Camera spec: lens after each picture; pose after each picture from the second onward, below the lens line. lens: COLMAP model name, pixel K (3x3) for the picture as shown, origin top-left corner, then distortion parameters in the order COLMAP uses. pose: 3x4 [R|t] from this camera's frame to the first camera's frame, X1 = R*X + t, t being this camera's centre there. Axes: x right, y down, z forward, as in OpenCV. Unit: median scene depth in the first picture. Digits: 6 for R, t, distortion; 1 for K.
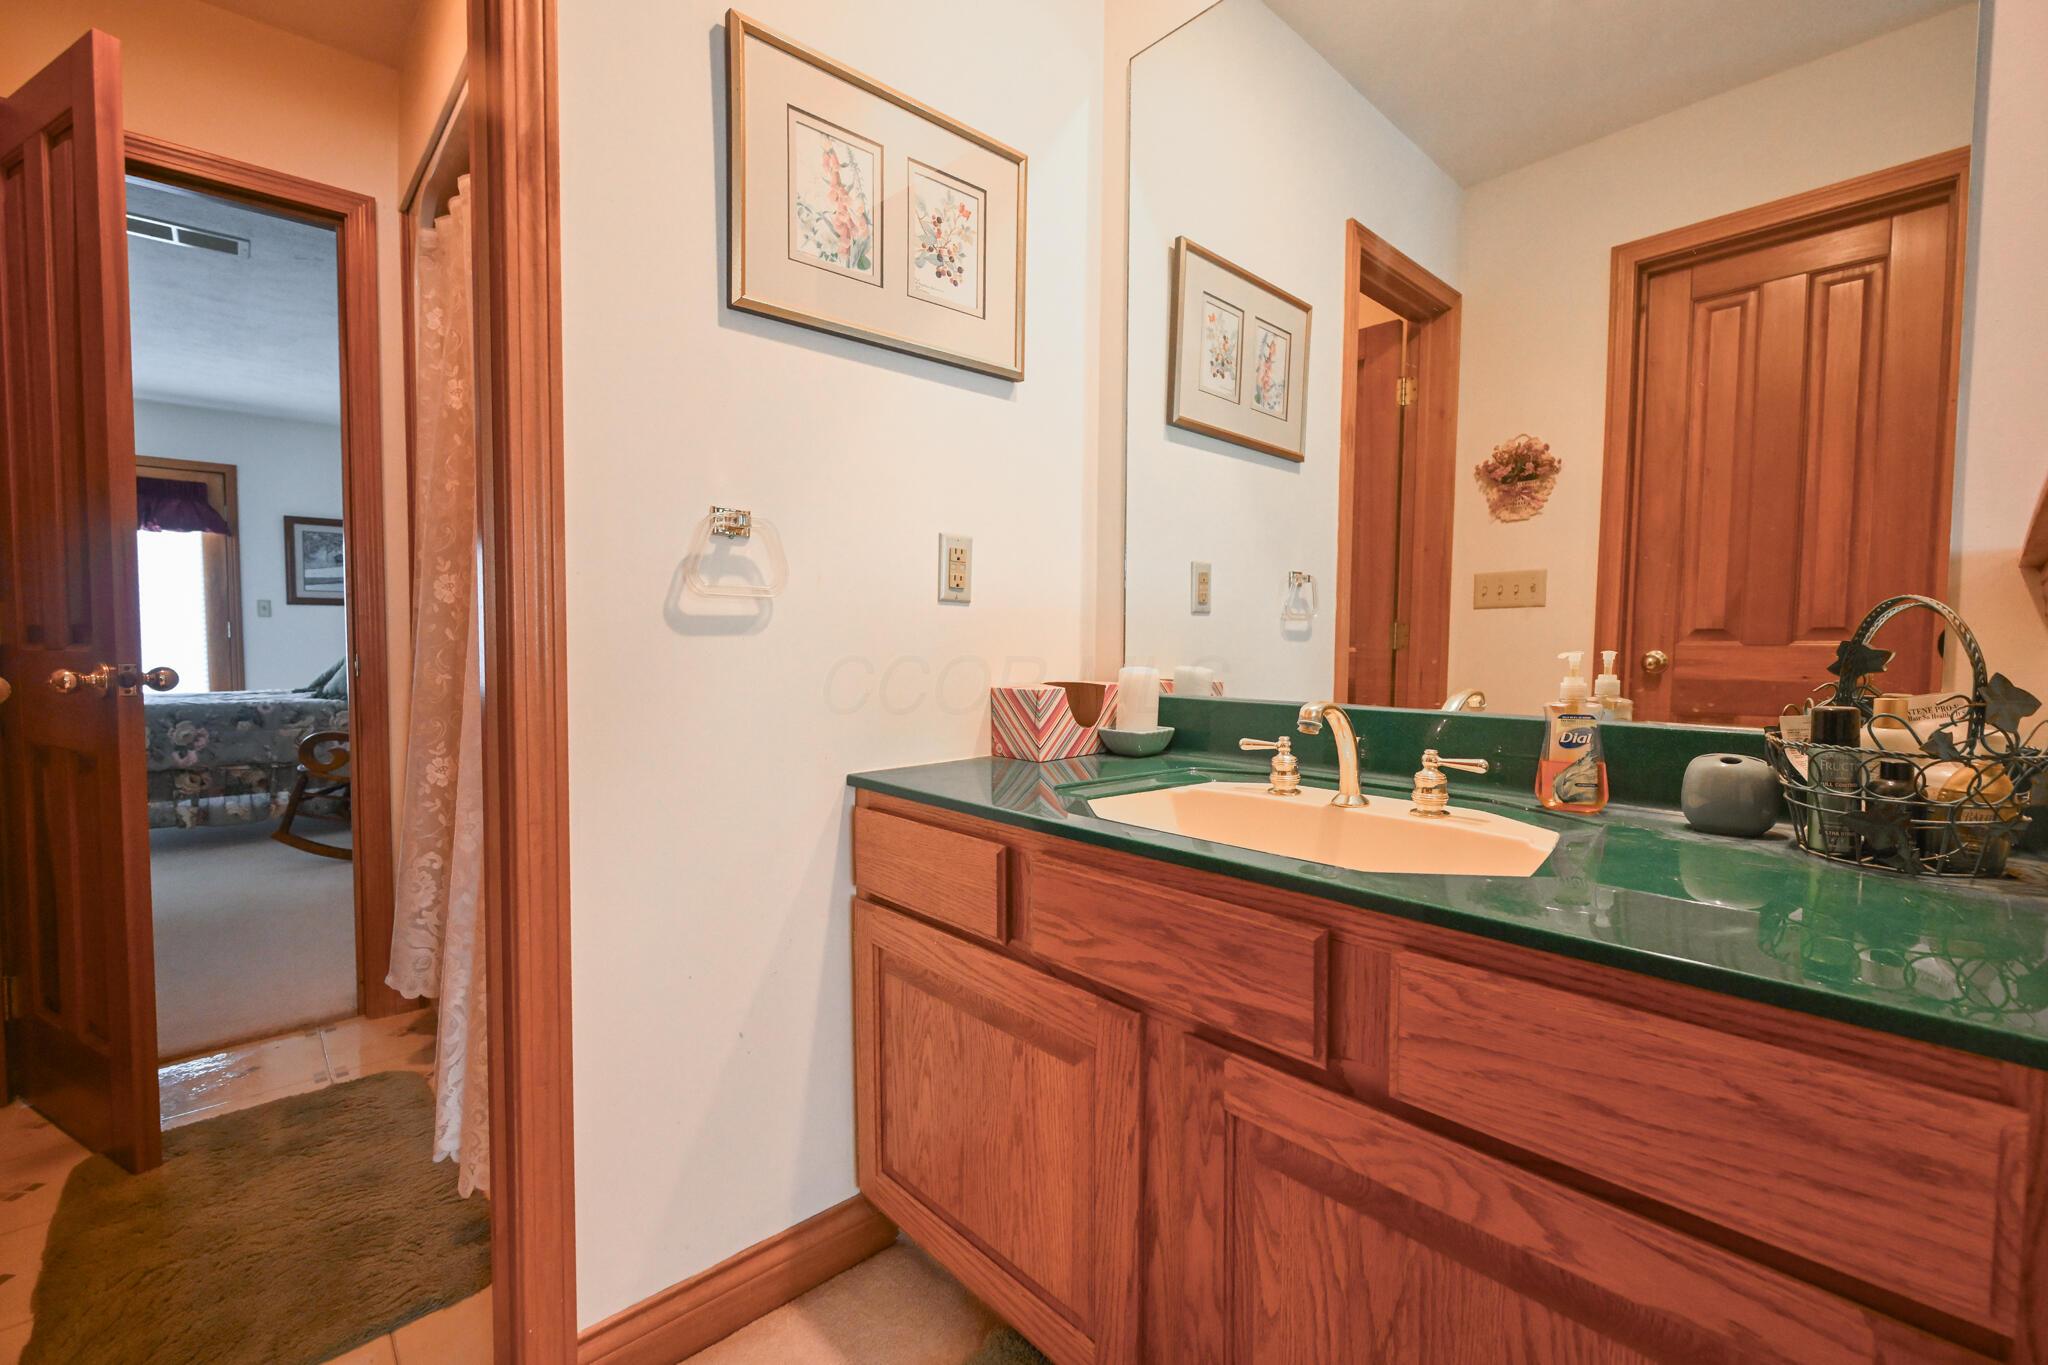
lens RADIAL K [[834.7, 0, 1013.9], [0, 834.7, 686.9], [0, 0, 1]] dist [-0.000524, 0.000003]
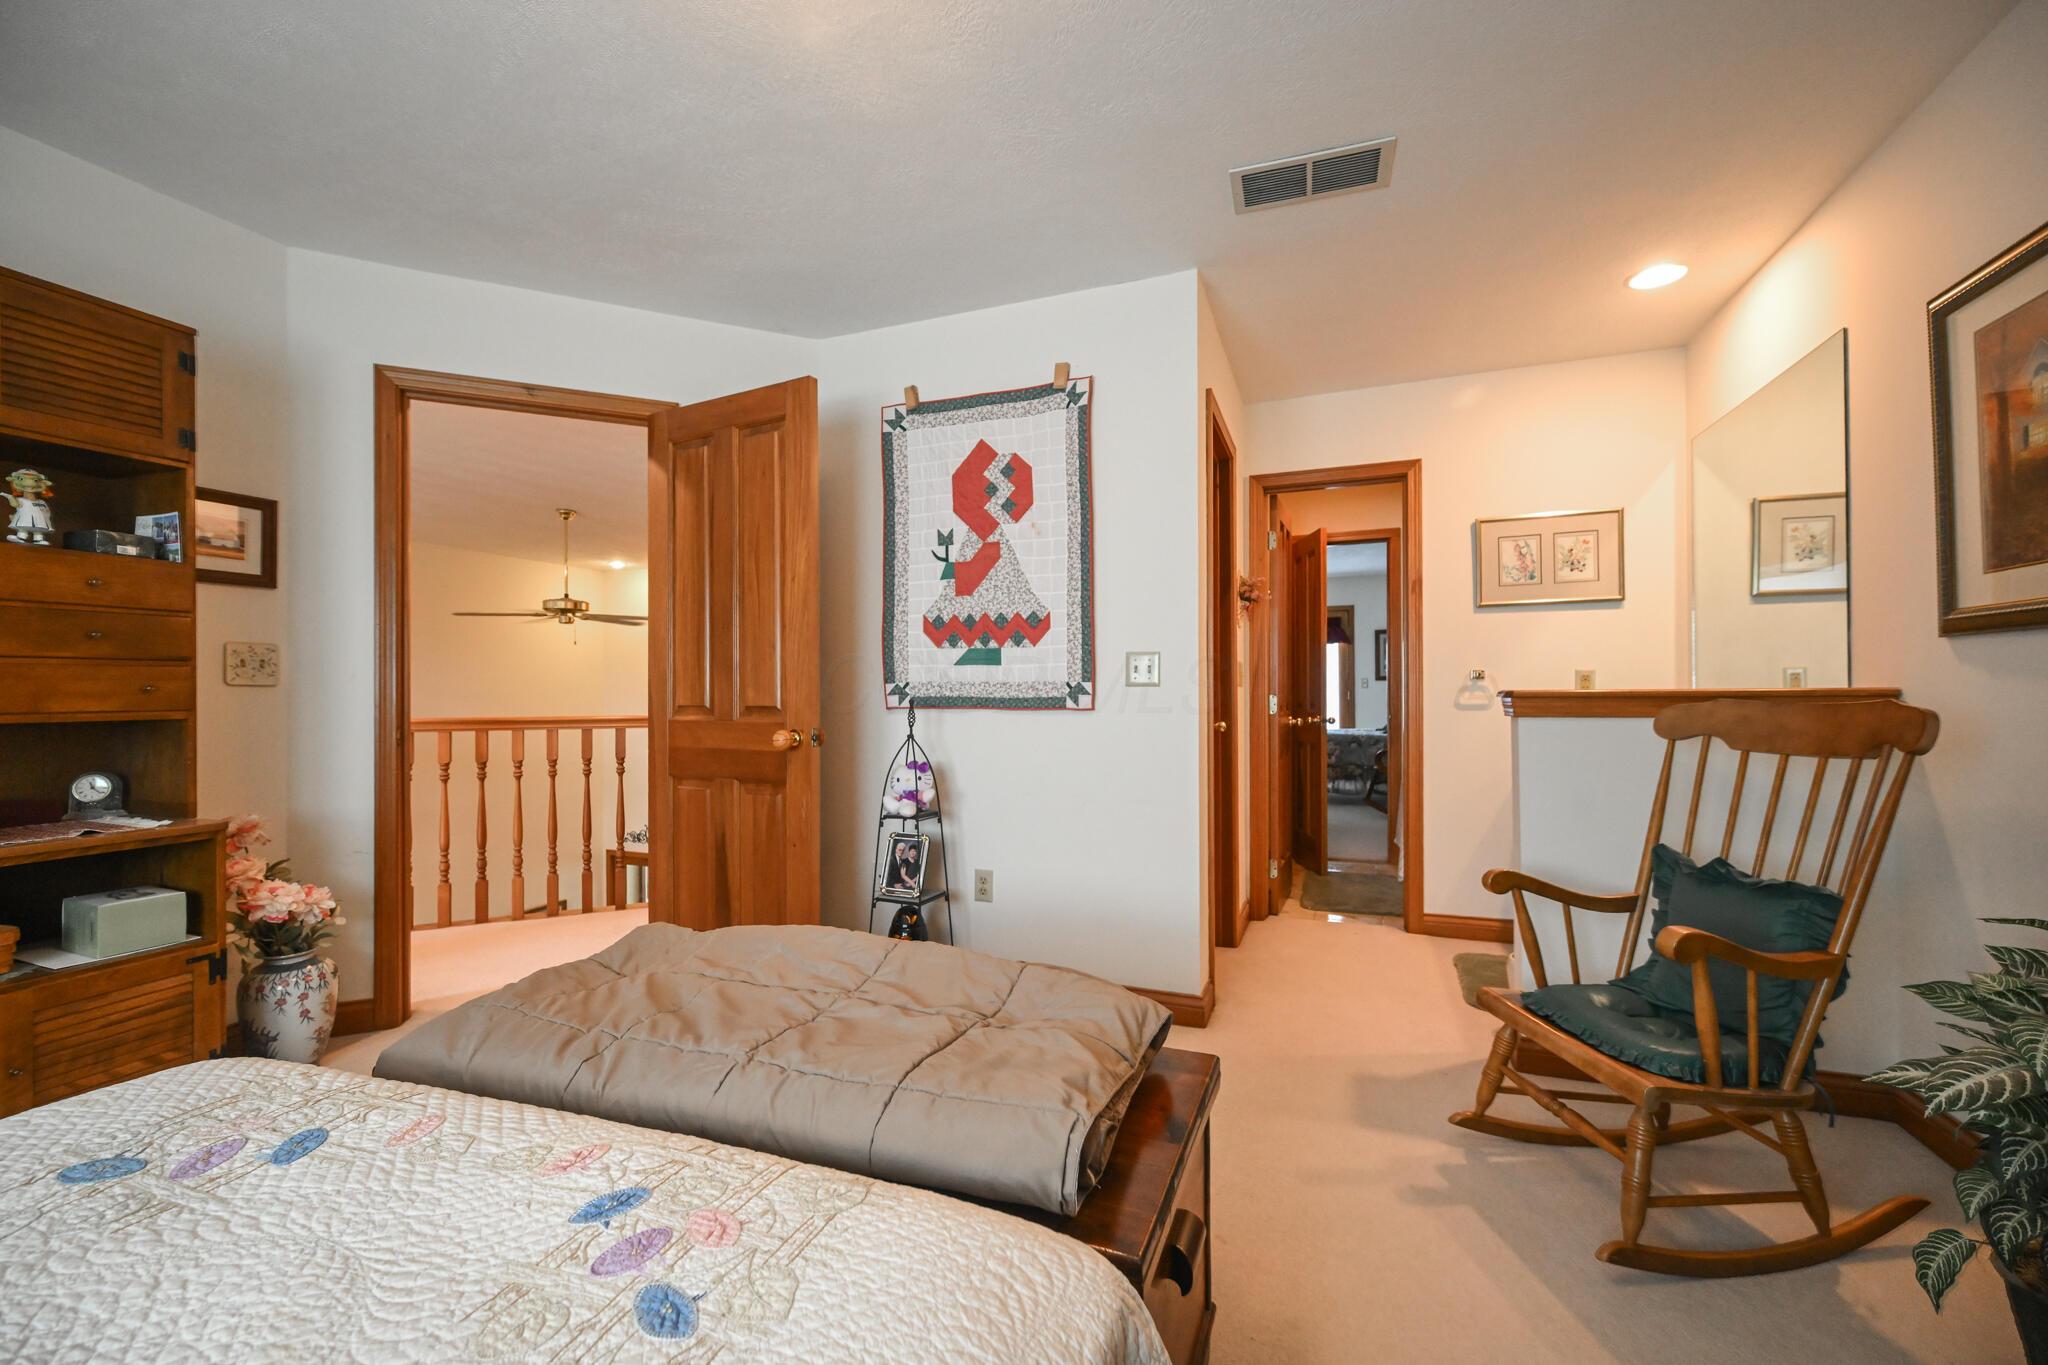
lens RADIAL K [[834.7, 0, 1013.9], [0, 834.7, 686.9], [0, 0, 1]] dist [-0.000524, 0.000003]
pose [[0.422270, -0.012297, -0.906386, 1.127791], [-0.042602, 0.998534, -0.033395, 0.017027], [0.905468, 0.052715, 0.421128, -1.207816]]
